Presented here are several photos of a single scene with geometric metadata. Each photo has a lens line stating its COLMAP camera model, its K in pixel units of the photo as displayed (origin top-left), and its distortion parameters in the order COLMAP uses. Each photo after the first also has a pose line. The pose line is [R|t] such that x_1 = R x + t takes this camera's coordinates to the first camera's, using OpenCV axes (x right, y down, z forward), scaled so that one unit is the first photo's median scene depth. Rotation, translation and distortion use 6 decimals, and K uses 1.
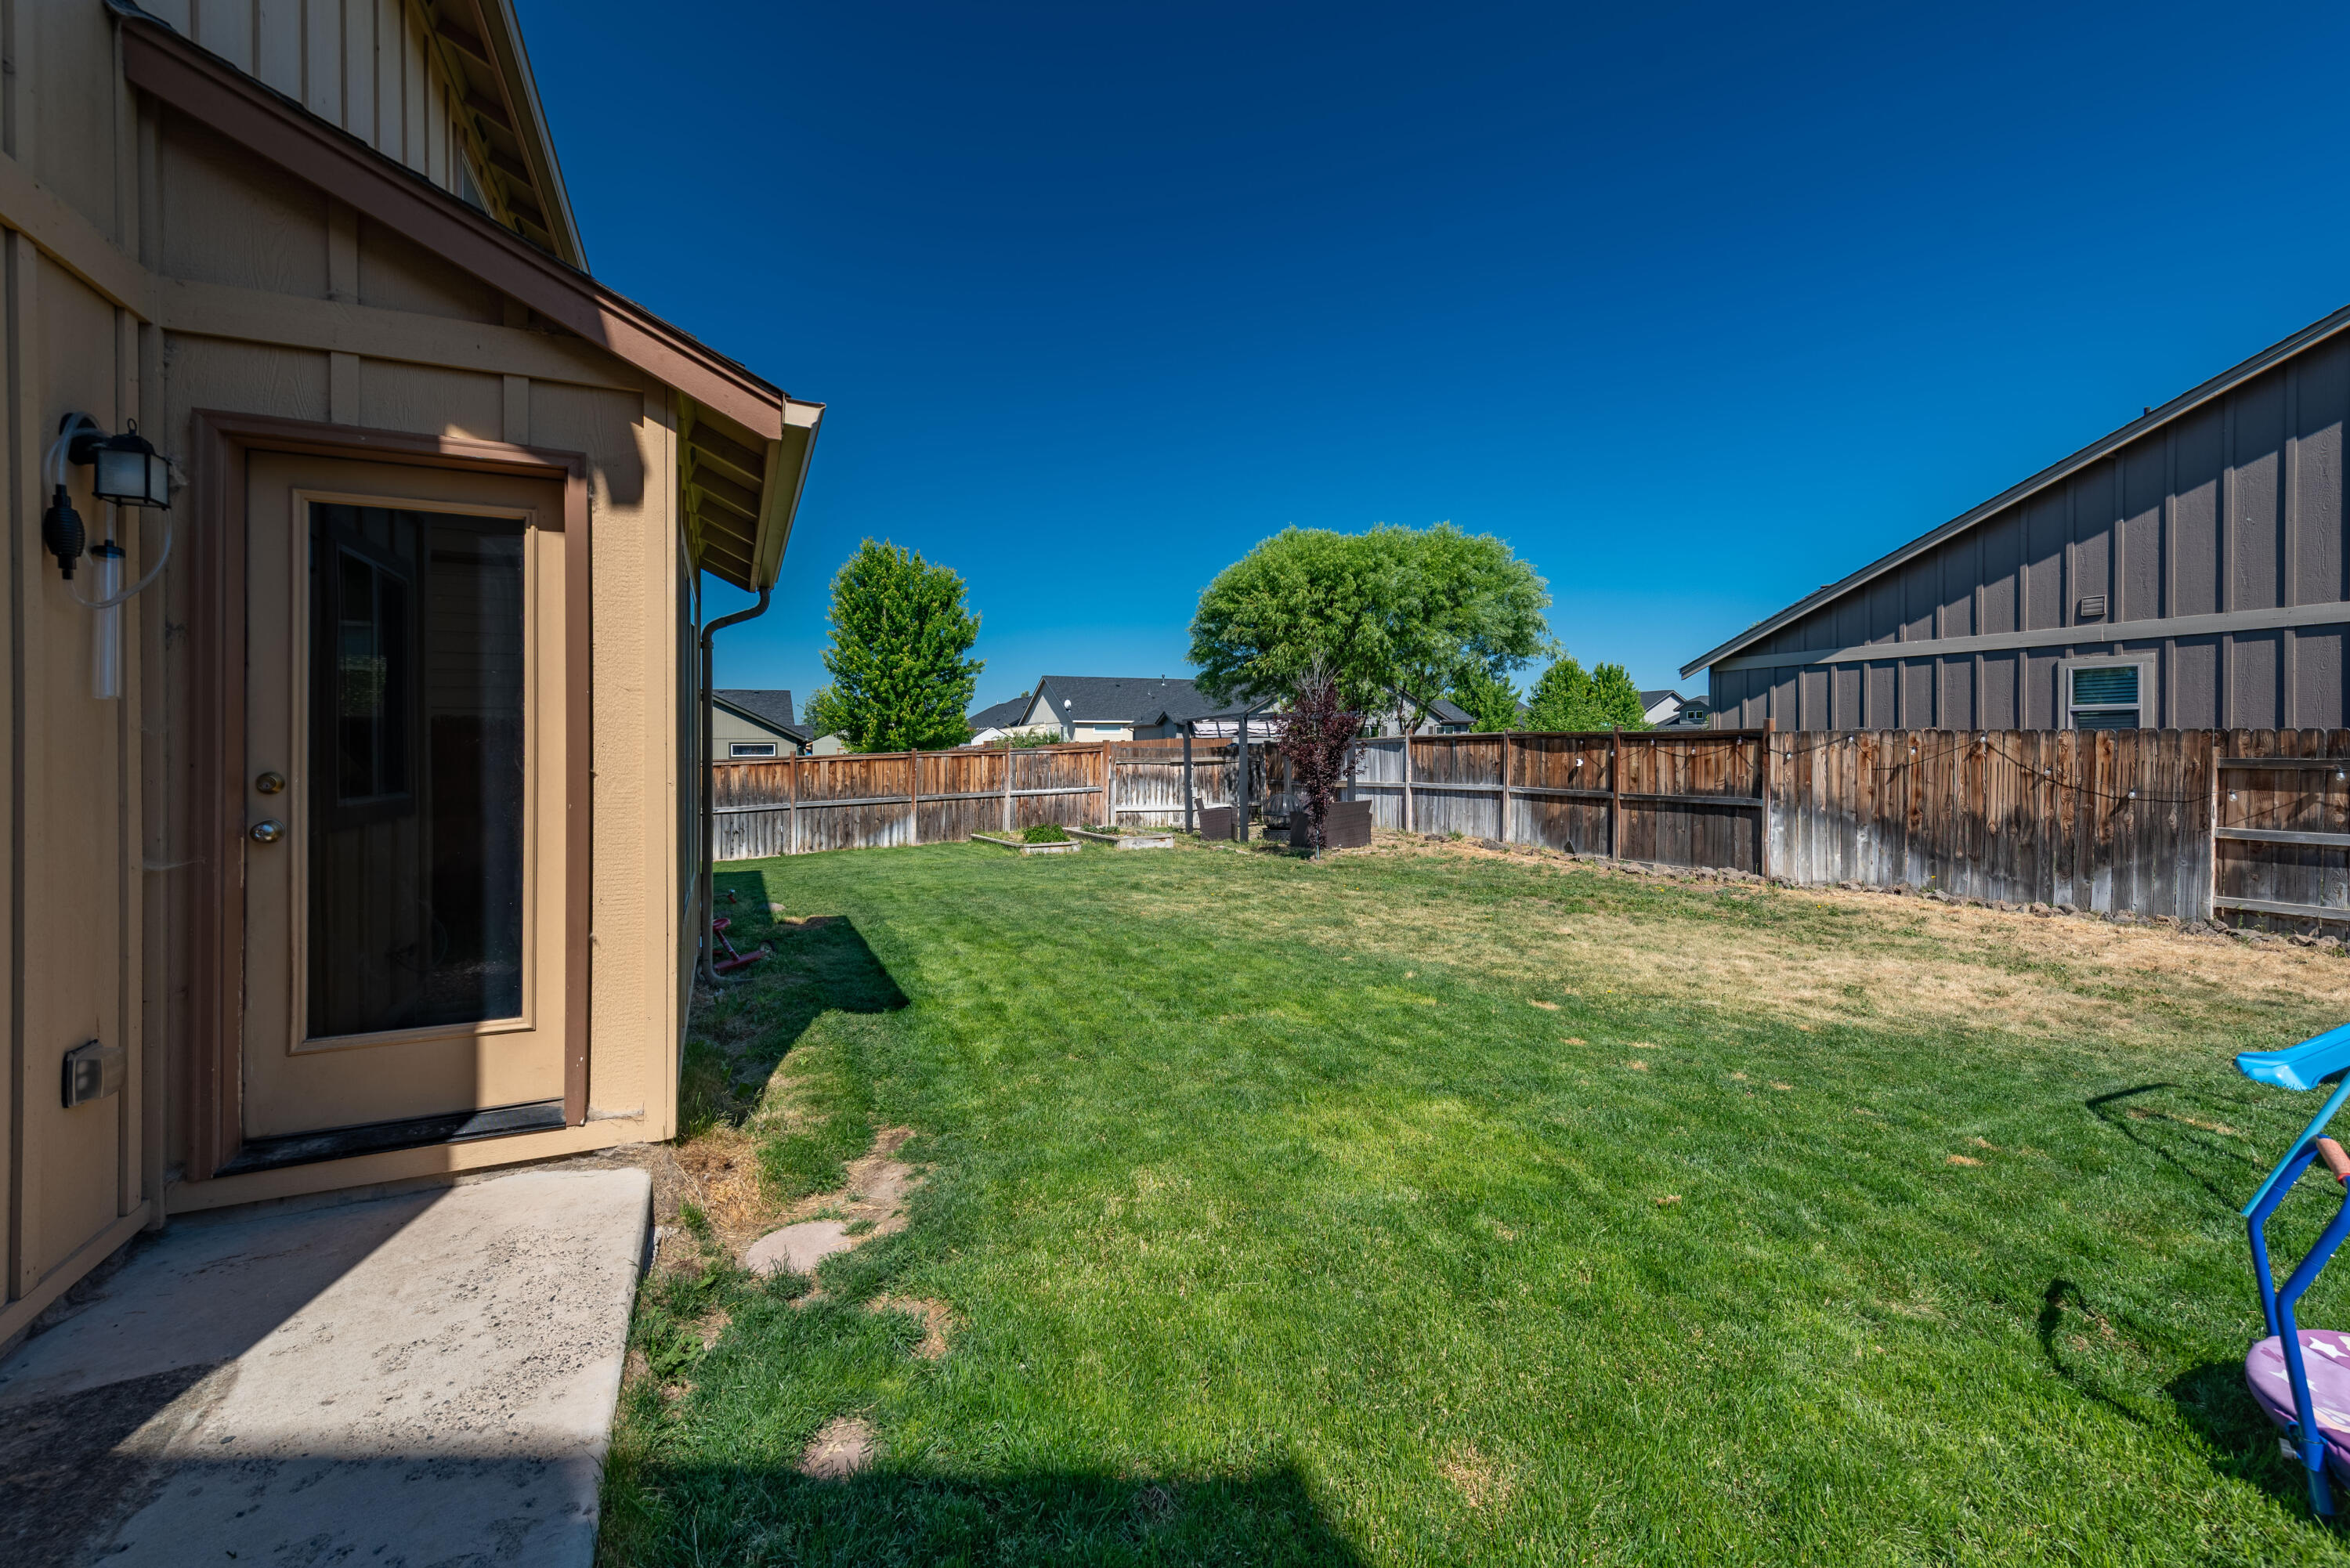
lens RADIAL K [[922.0, 0, 1191.5], [0, 922.0, 796.4], [0, 0, 1]] dist [-0.001120, -0.000142]
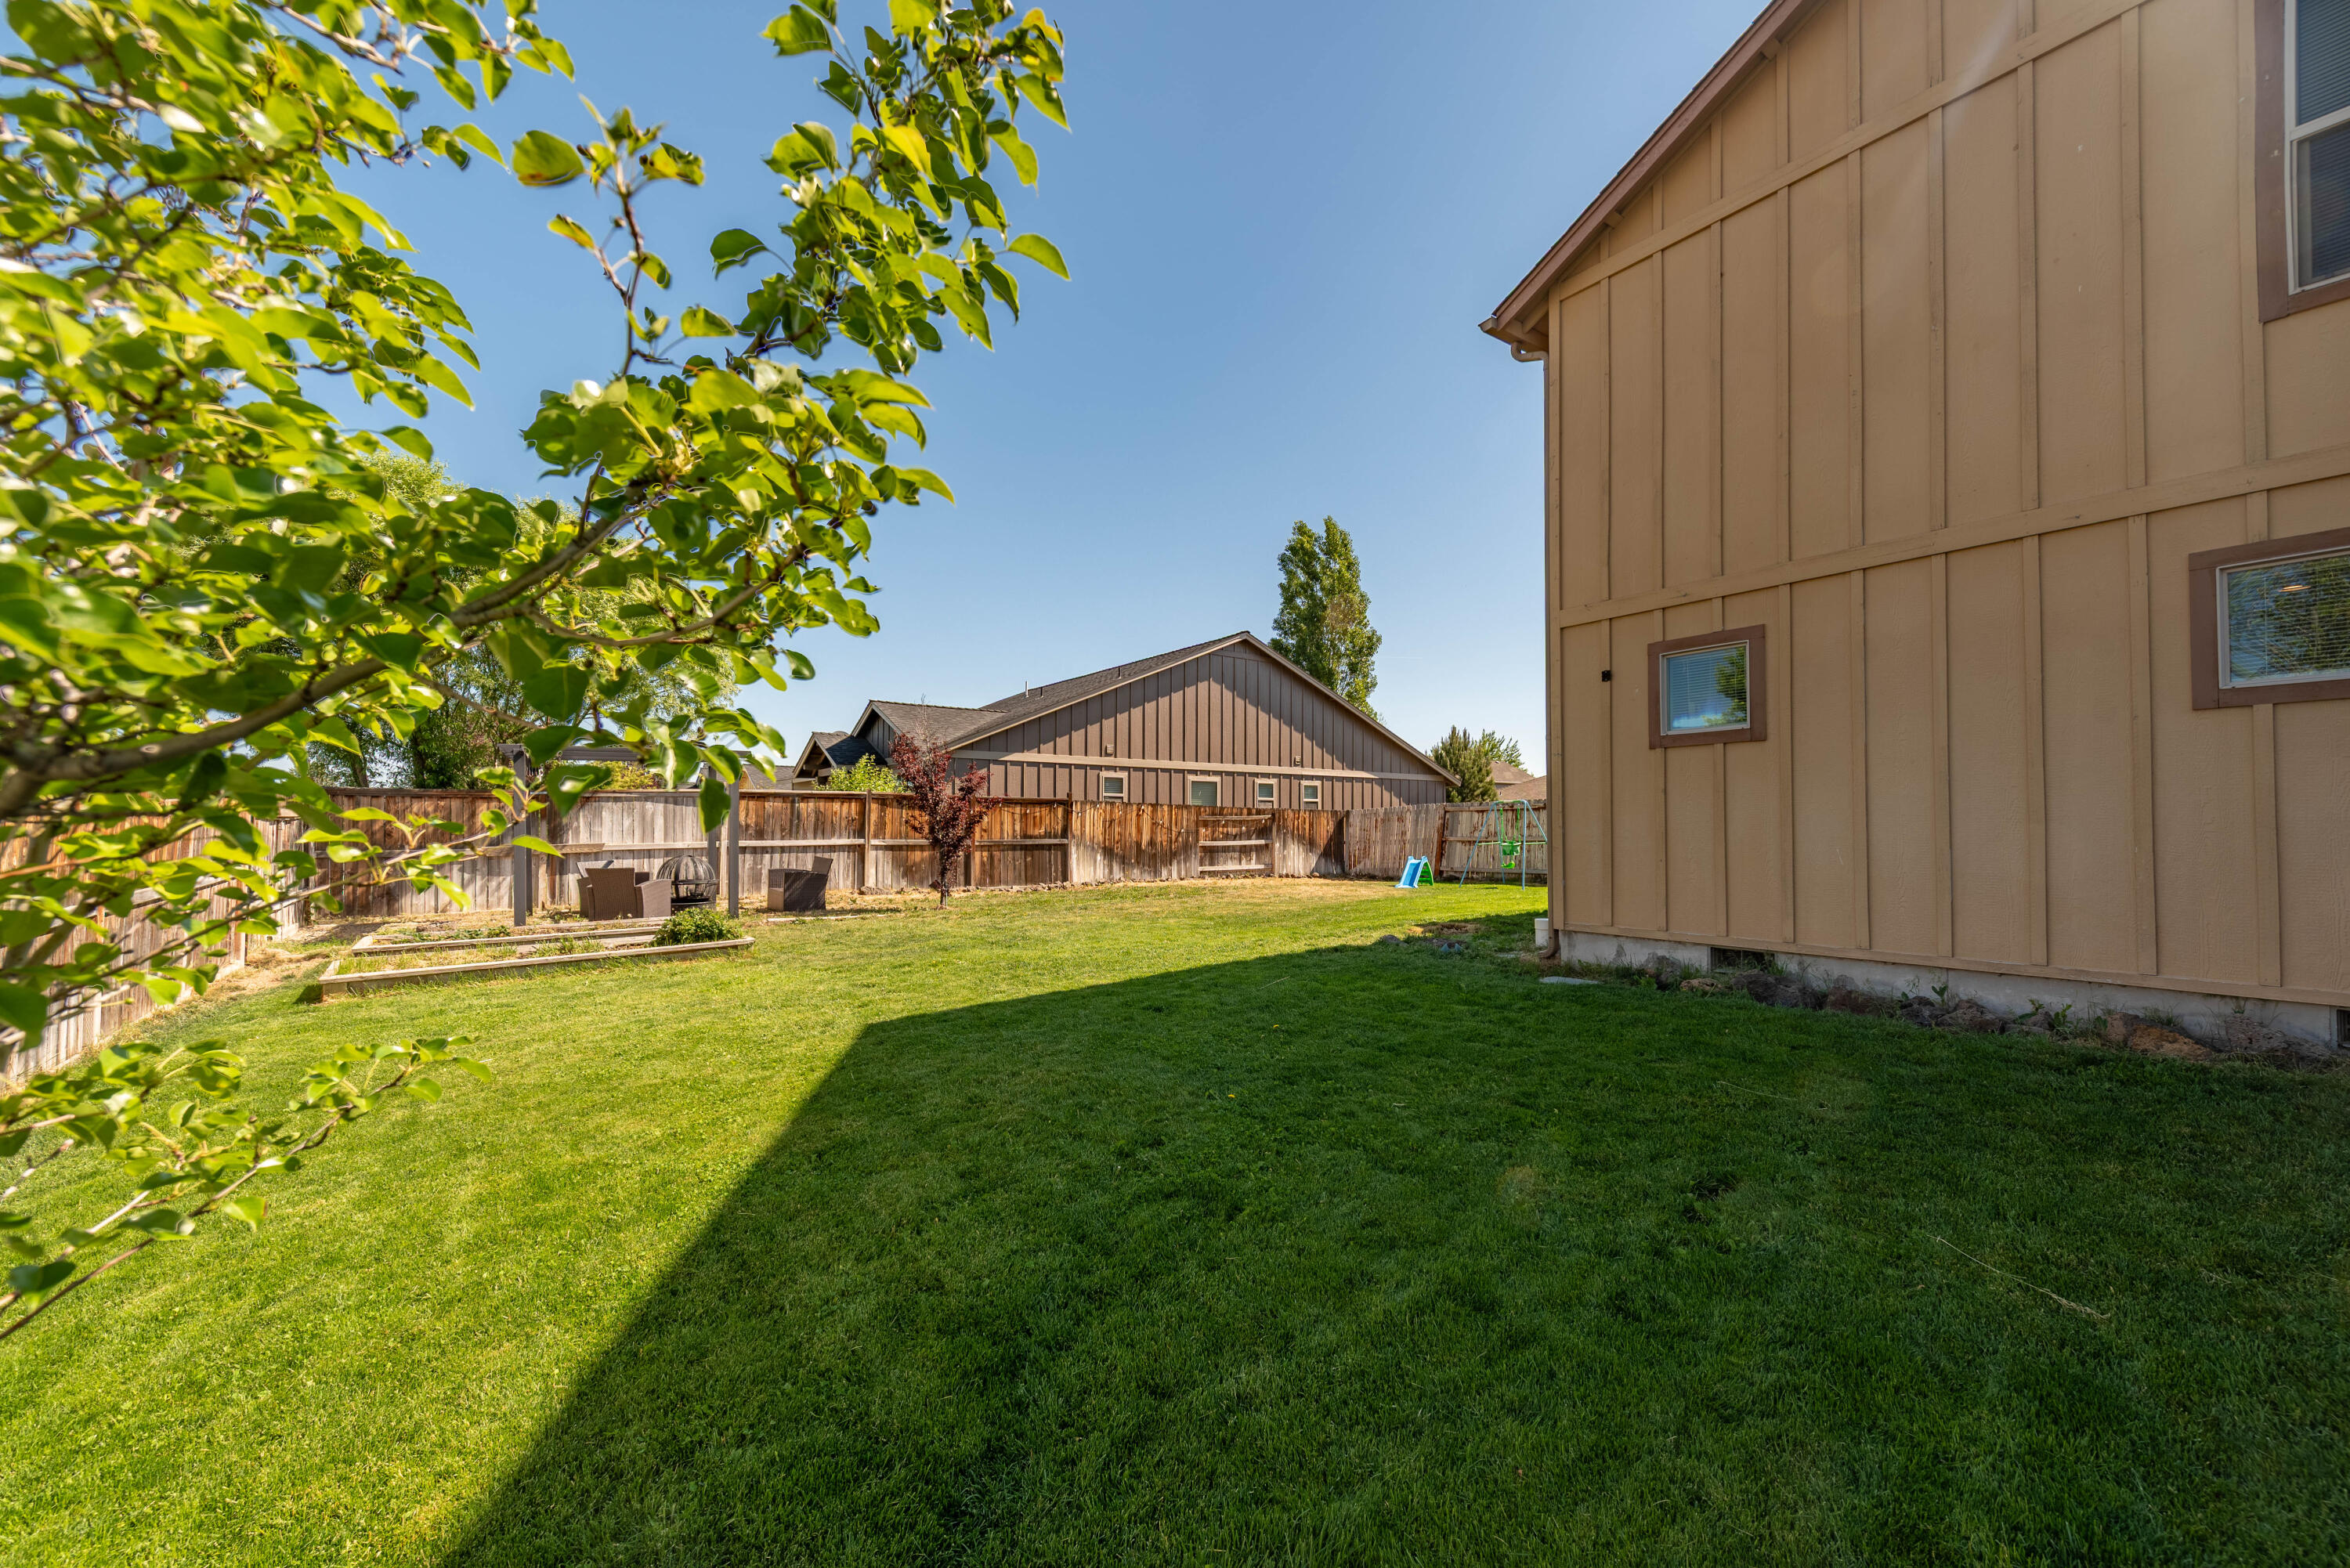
lens RADIAL K [[922.0, 0, 1191.5], [0, 922.0, 796.4], [0, 0, 1]] dist [-0.001120, -0.000142]
pose [[-0.167152, 0.036405, 0.985259, -1.119499], [0.048366, 0.998418, -0.028686, -0.016188], [-0.984744, 0.042858, -0.168648, 1.048024]]
